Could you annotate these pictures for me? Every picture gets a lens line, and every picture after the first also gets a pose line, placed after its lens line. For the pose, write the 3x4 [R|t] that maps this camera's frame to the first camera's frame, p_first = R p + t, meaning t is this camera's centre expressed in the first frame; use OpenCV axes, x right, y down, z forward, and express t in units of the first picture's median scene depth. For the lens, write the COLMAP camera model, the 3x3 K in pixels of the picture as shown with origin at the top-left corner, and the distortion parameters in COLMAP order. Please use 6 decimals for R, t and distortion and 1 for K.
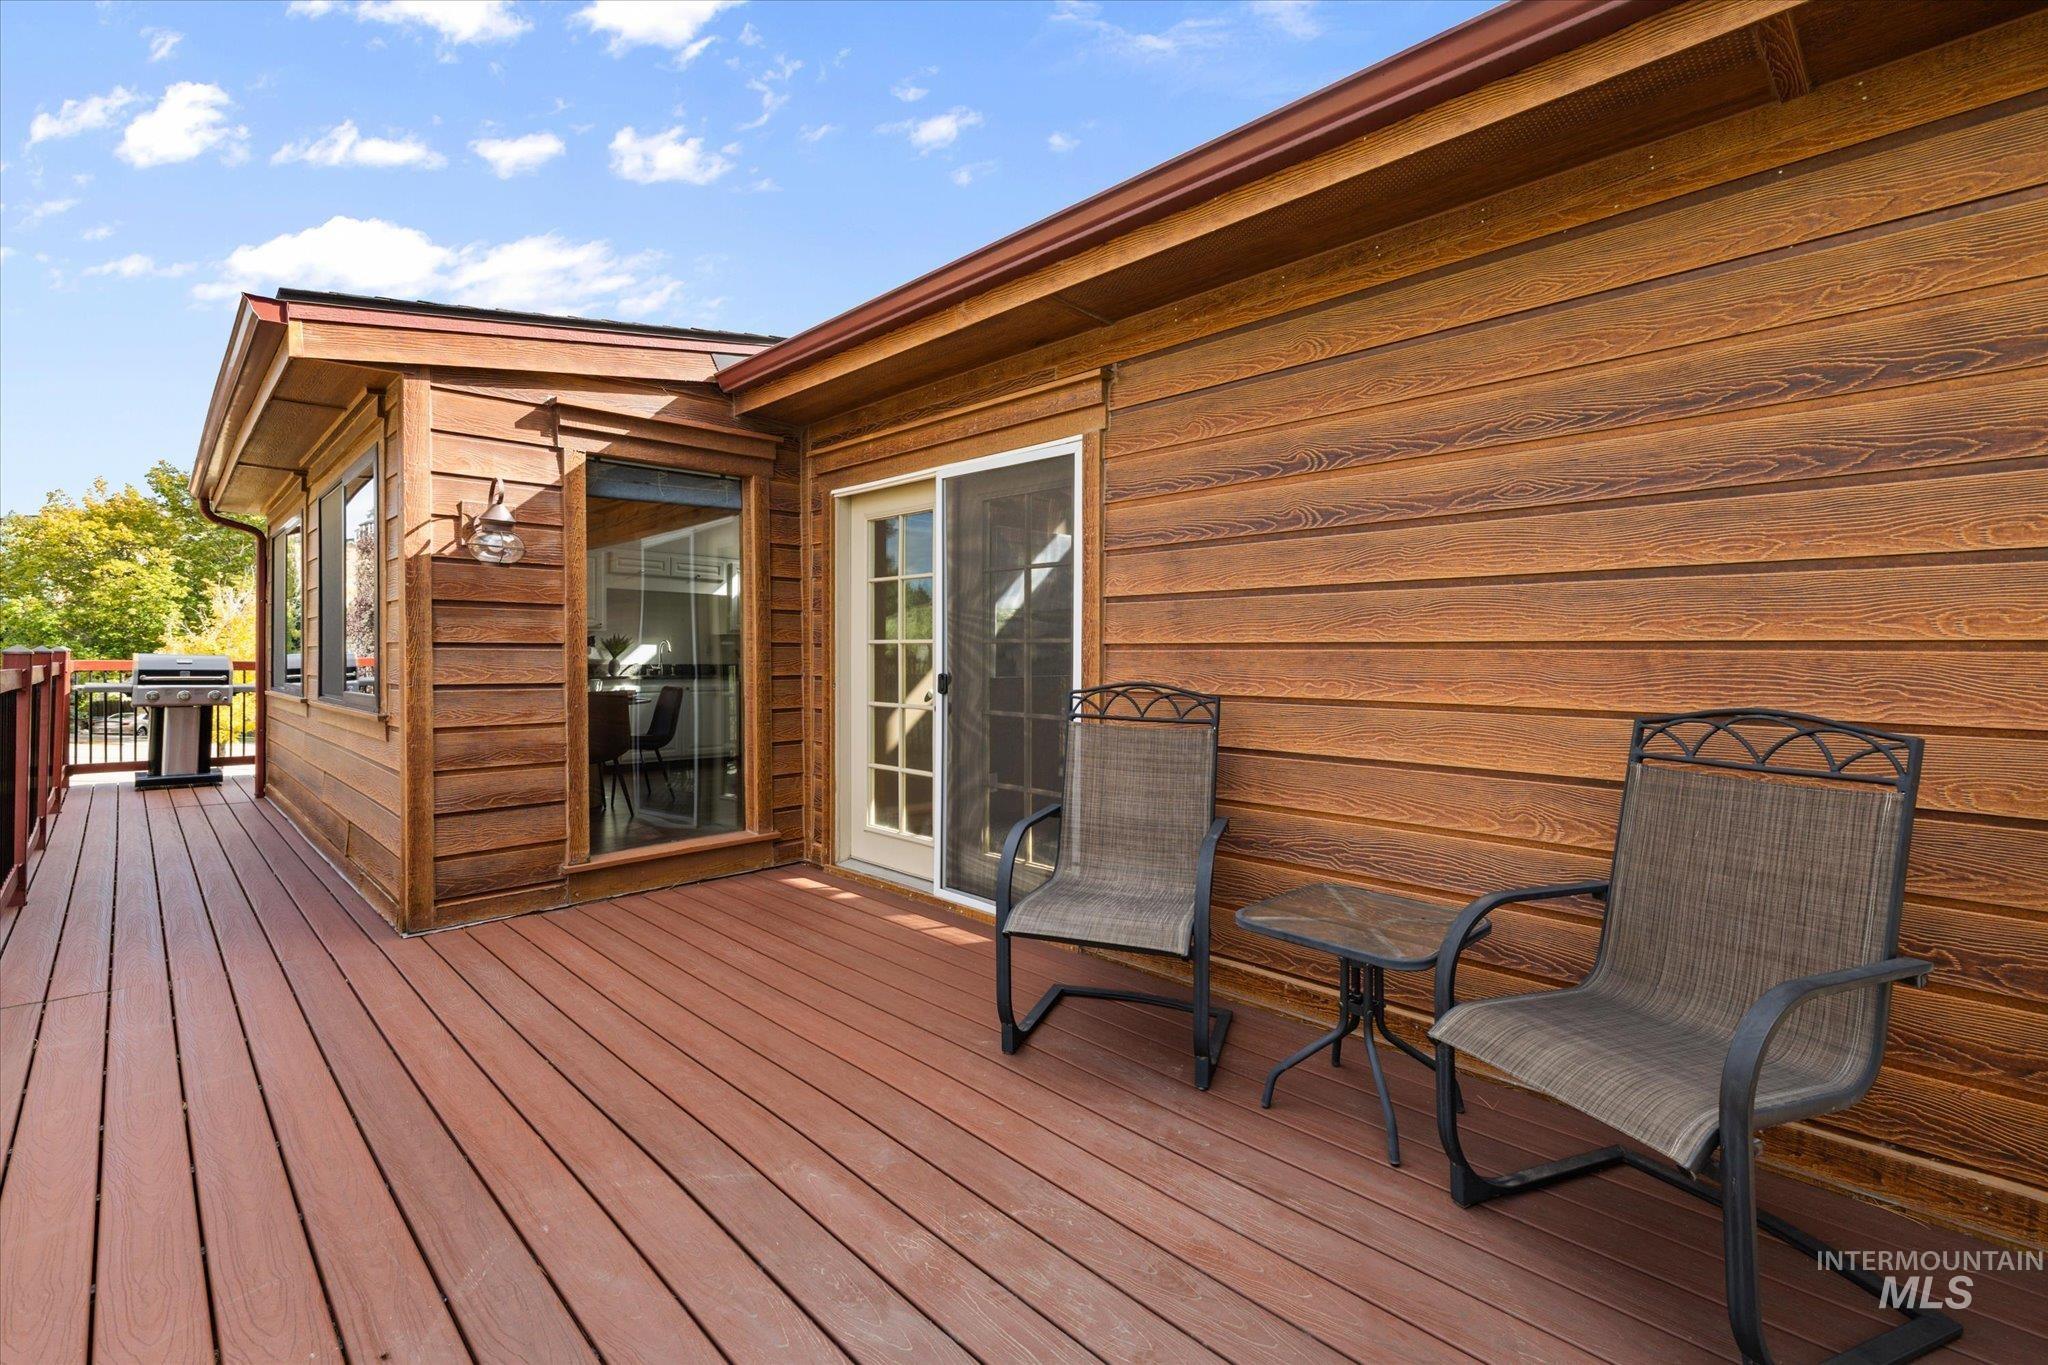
lens RADIAL K [[871.3, 0, 1038.8], [0, 871.3, 643.2], [0, 0, 1]] dist [-0.001330, 0.000448]
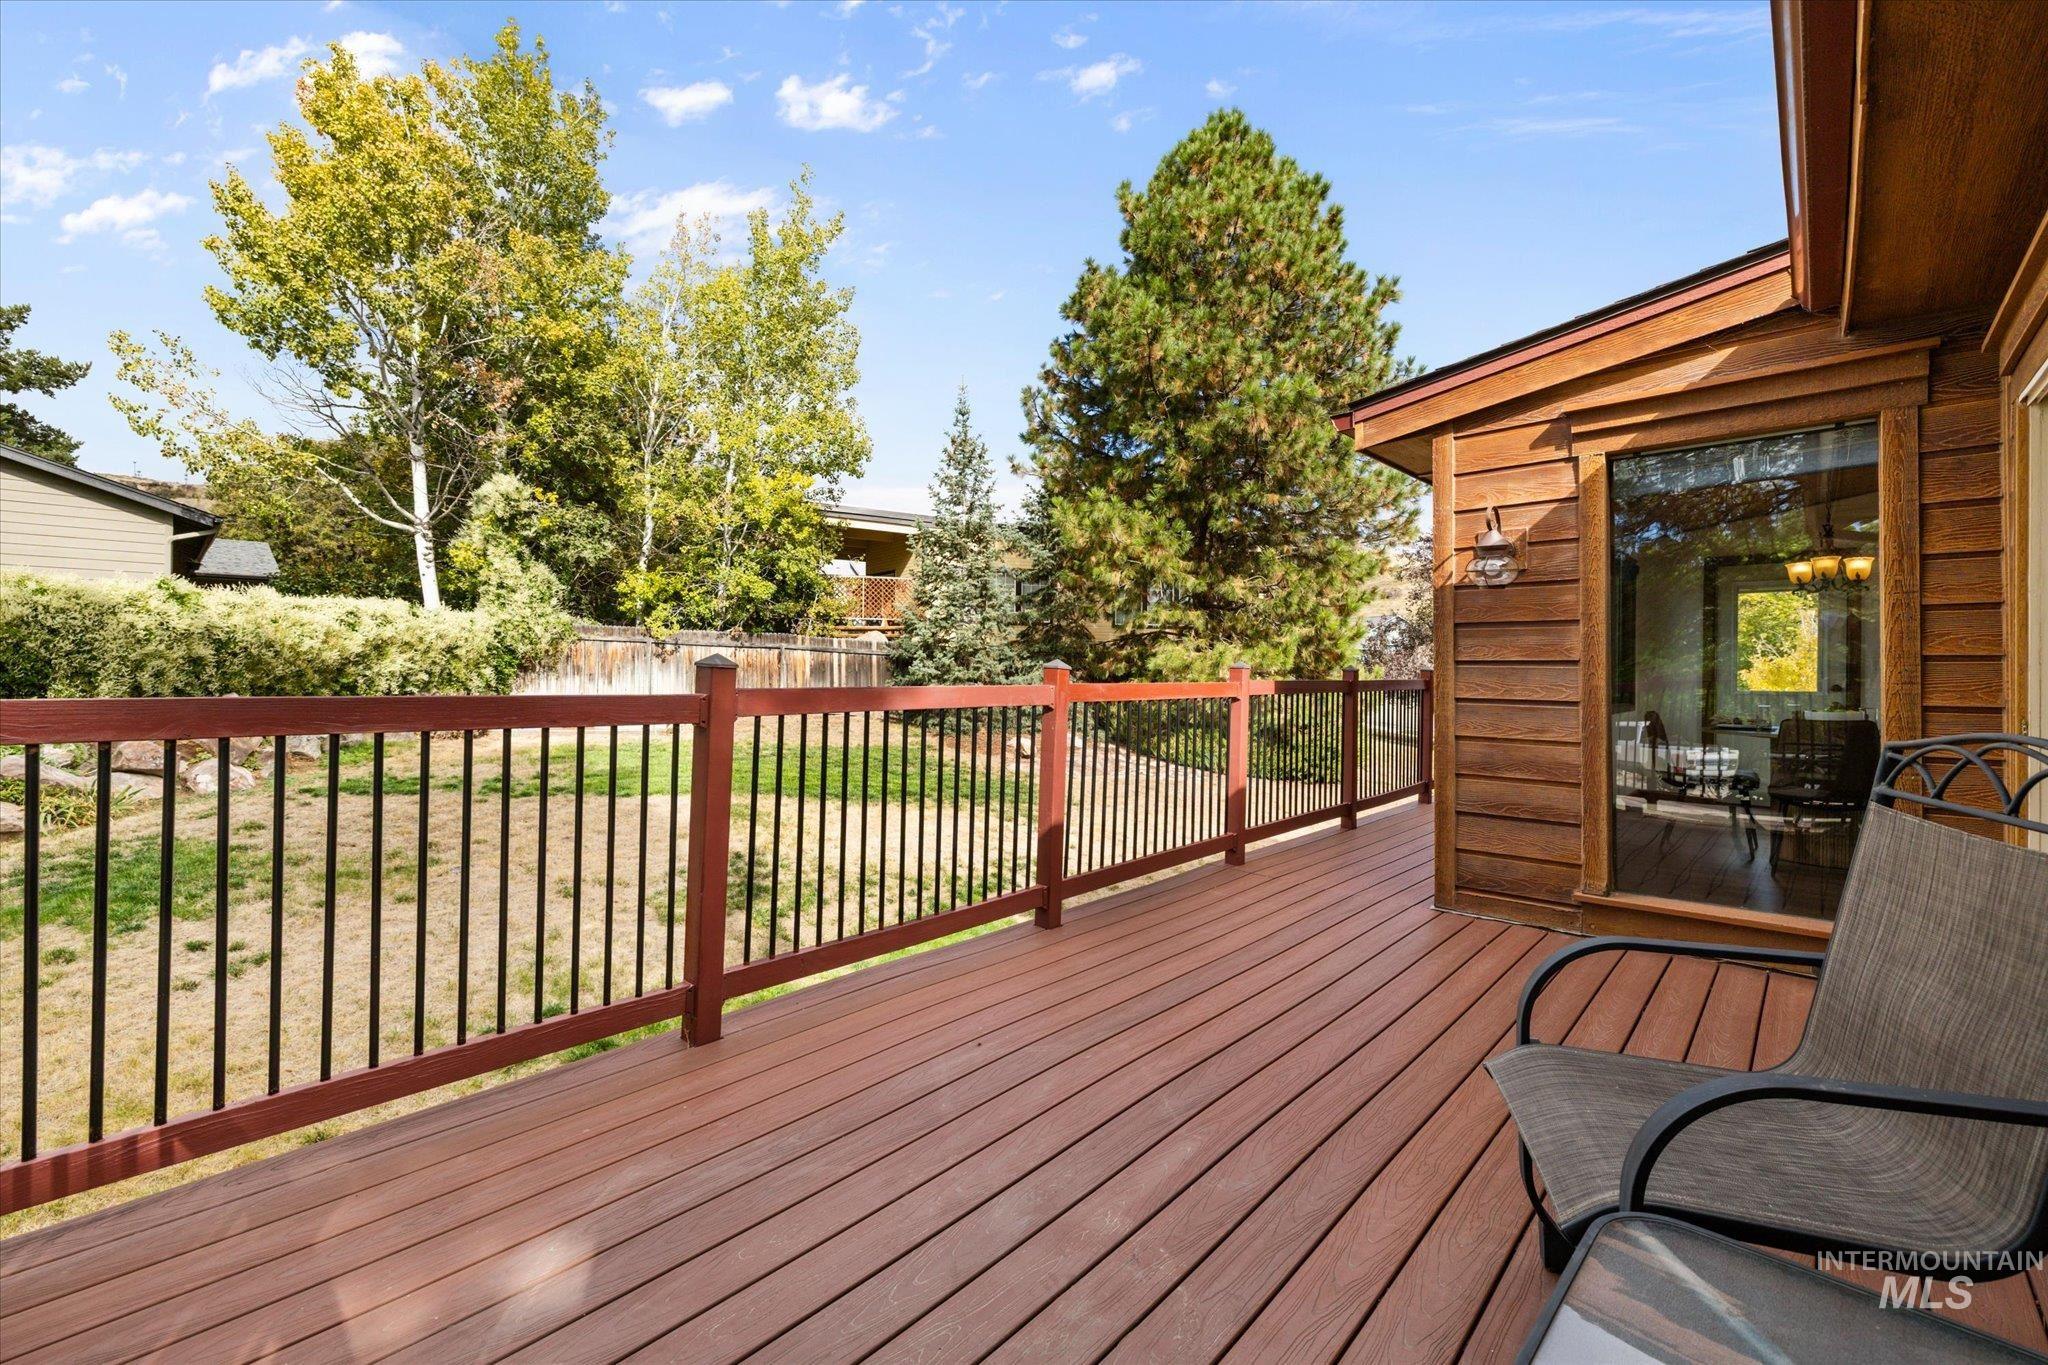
lens RADIAL K [[871.3, 0, 1041.1], [0, 871.3, 670.6], [0, 0, 1]] dist [-0.001330, 0.000448]
pose [[0.037763, 0.000565, -0.999287, 0.403201], [0.006670, 0.999977, 0.000817, 0.007209], [0.999264, -0.006696, 0.037758, 0.386199]]
